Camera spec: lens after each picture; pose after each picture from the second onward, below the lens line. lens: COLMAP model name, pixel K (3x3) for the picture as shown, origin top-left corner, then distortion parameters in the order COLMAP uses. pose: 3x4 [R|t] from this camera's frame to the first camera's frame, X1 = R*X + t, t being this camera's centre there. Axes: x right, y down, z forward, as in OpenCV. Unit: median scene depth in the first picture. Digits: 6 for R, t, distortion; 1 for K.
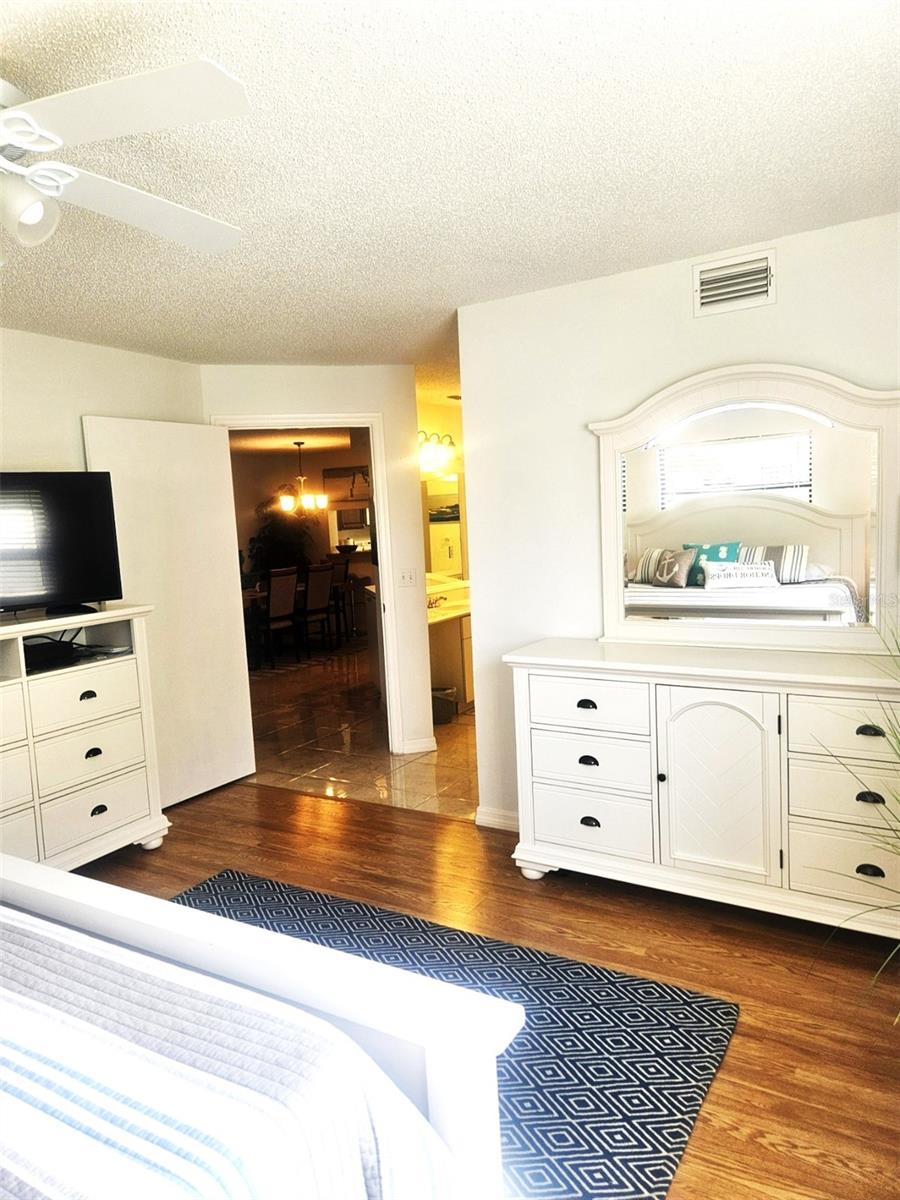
lens RADIAL K [[799.8, 0, 448.5], [0, 799.8, 591.9], [0, 0, 1]] dist [0.074660, -0.066025]
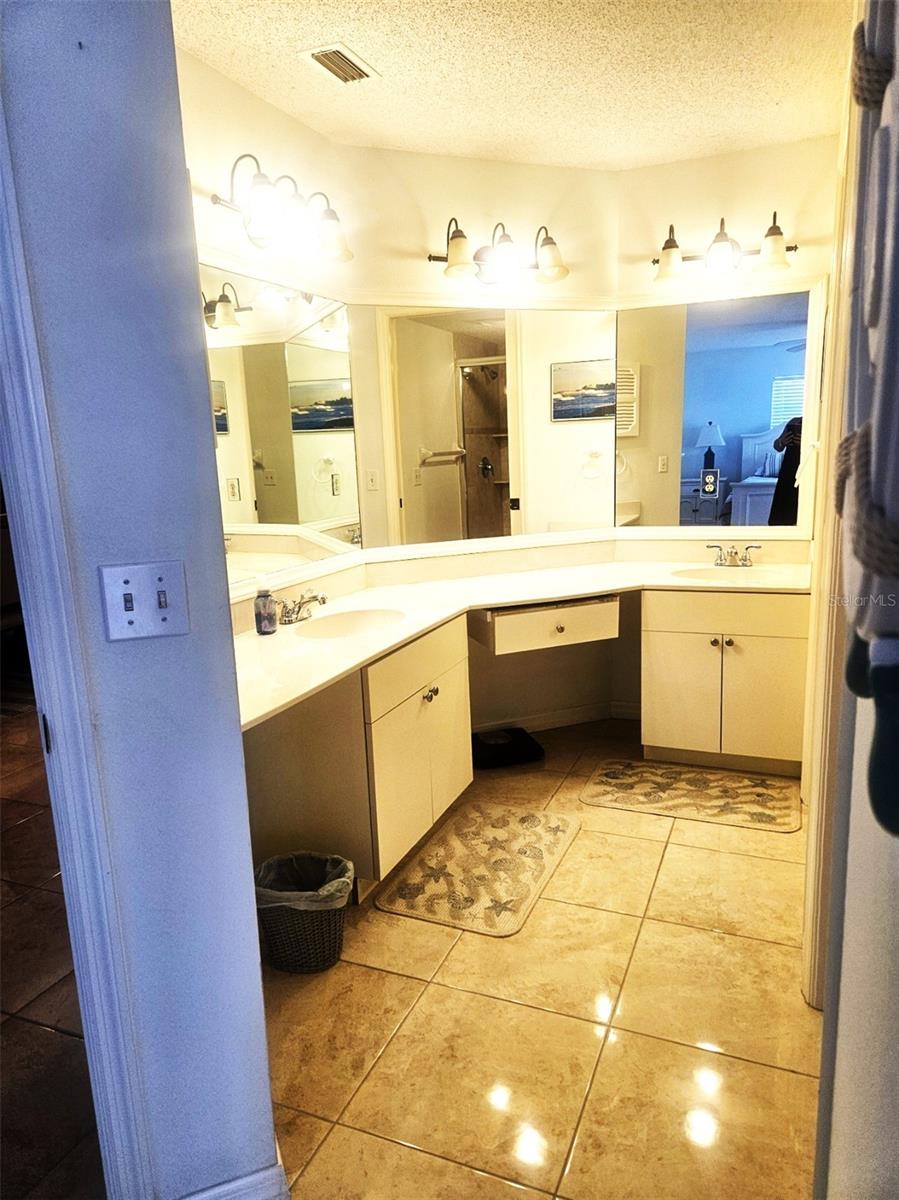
lens RADIAL K [[799.8, 0, 448.0], [0, 799.8, 591.9], [0, 0, 1]] dist [0.074660, -0.066025]
pose [[0.990317, -0.011913, 0.138313, 0.002772], [-0.002385, 0.994705, 0.102748, -0.035023], [-0.138805, -0.102083, 0.985044, 0.447195]]
